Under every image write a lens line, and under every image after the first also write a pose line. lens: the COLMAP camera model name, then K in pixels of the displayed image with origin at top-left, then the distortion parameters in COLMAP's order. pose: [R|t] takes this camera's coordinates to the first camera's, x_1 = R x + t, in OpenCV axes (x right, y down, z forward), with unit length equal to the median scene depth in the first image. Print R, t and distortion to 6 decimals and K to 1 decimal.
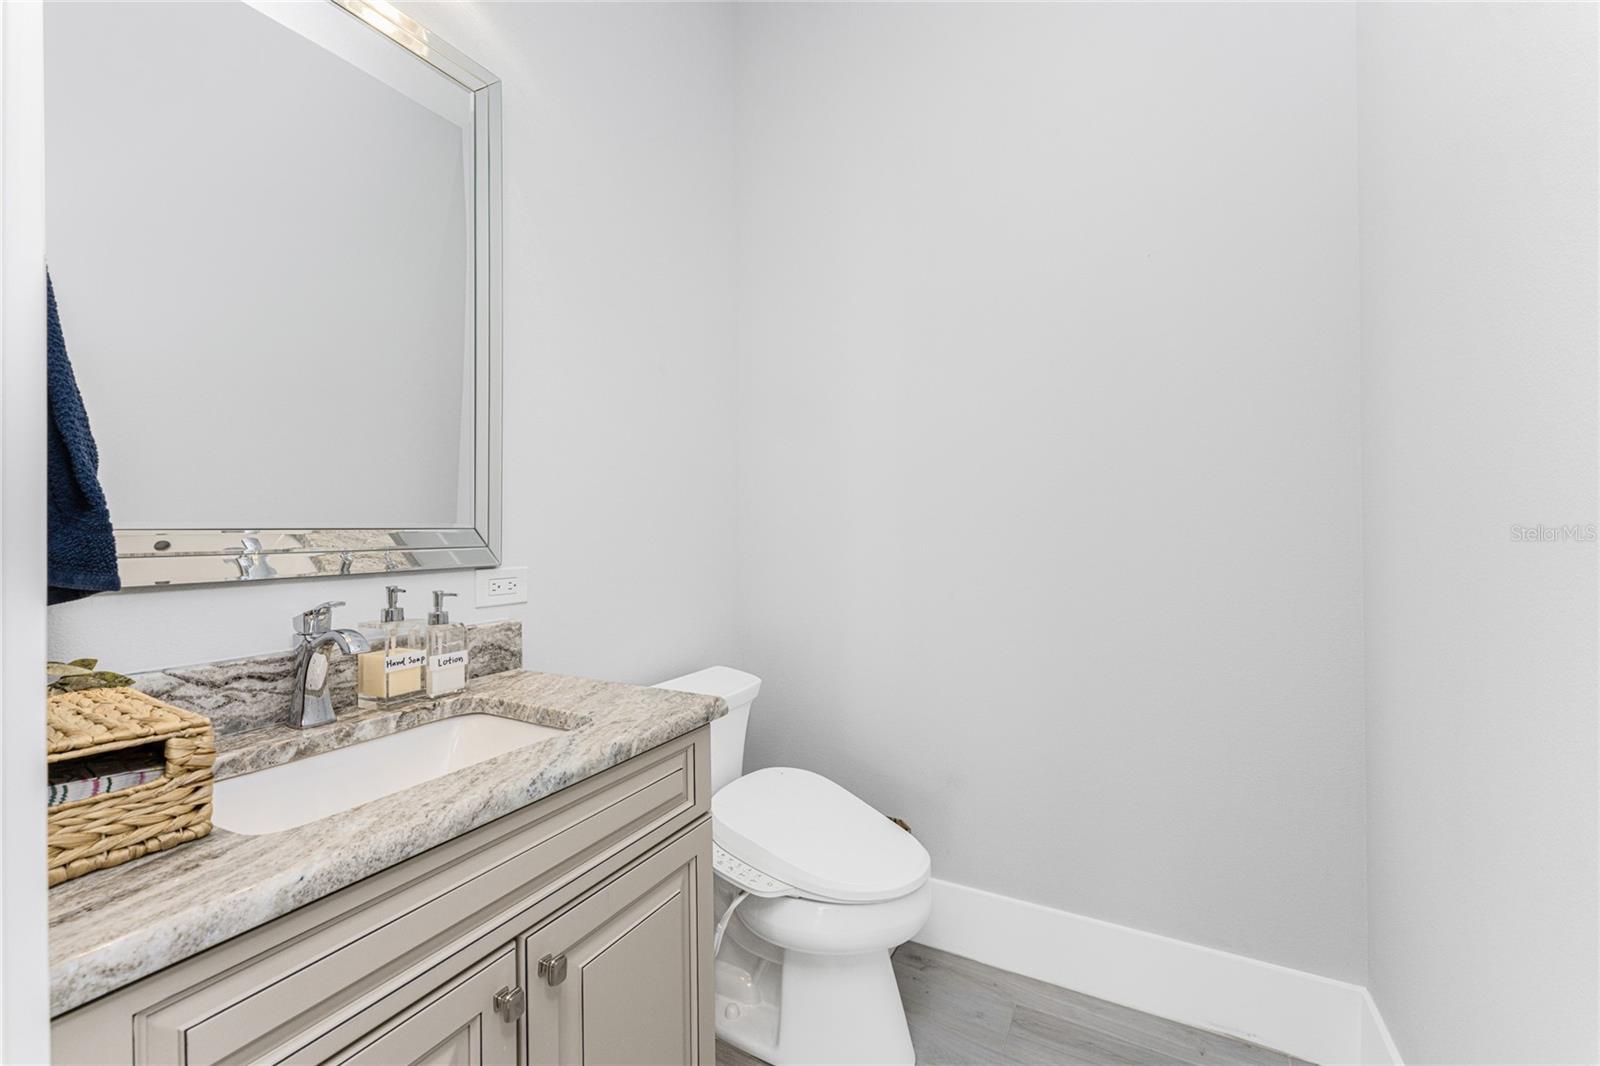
lens RADIAL K [[658.6, 0, 811.4], [0, 658.6, 530.5], [0, 0, 1]] dist [-0.003007, -0.000359]
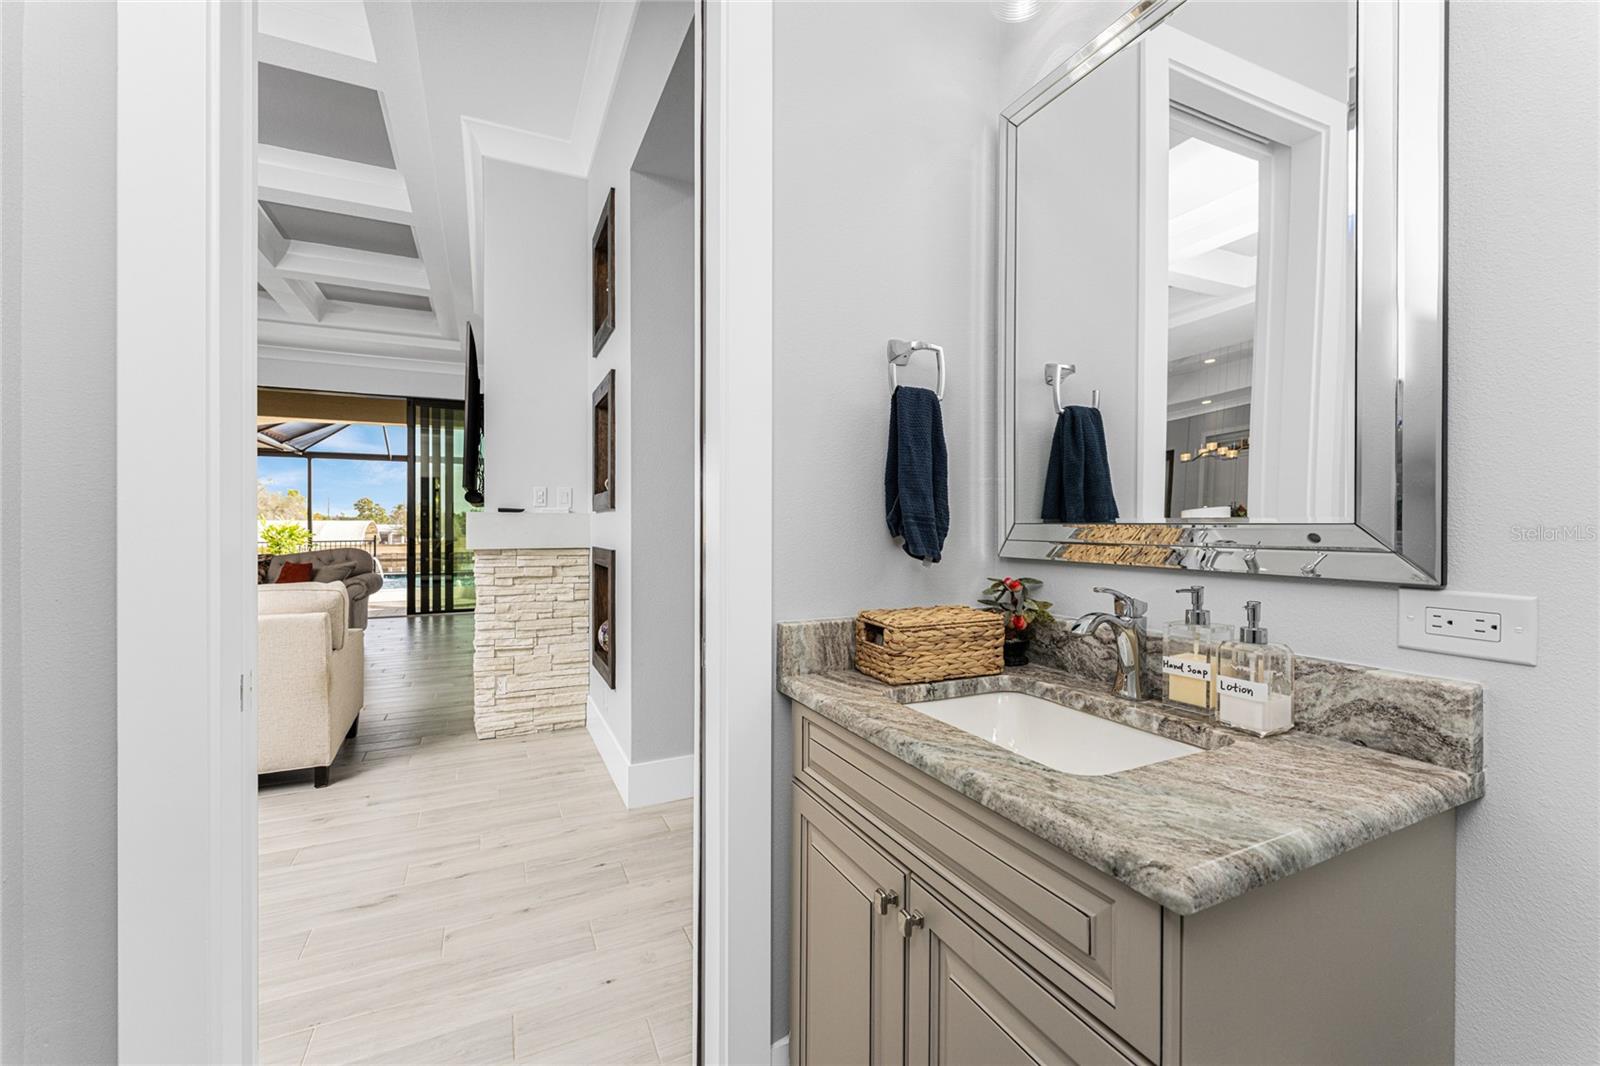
lens RADIAL K [[658.6, 0, 811.4], [0, 658.6, 530.5], [0, 0, 1]] dist [-0.003007, -0.000359]
pose [[-0.598978, 0.009729, -0.800707, 0.469247], [-0.001513, 0.999911, 0.013281, -0.006423], [0.800764, 0.009166, -0.598909, 1.222941]]
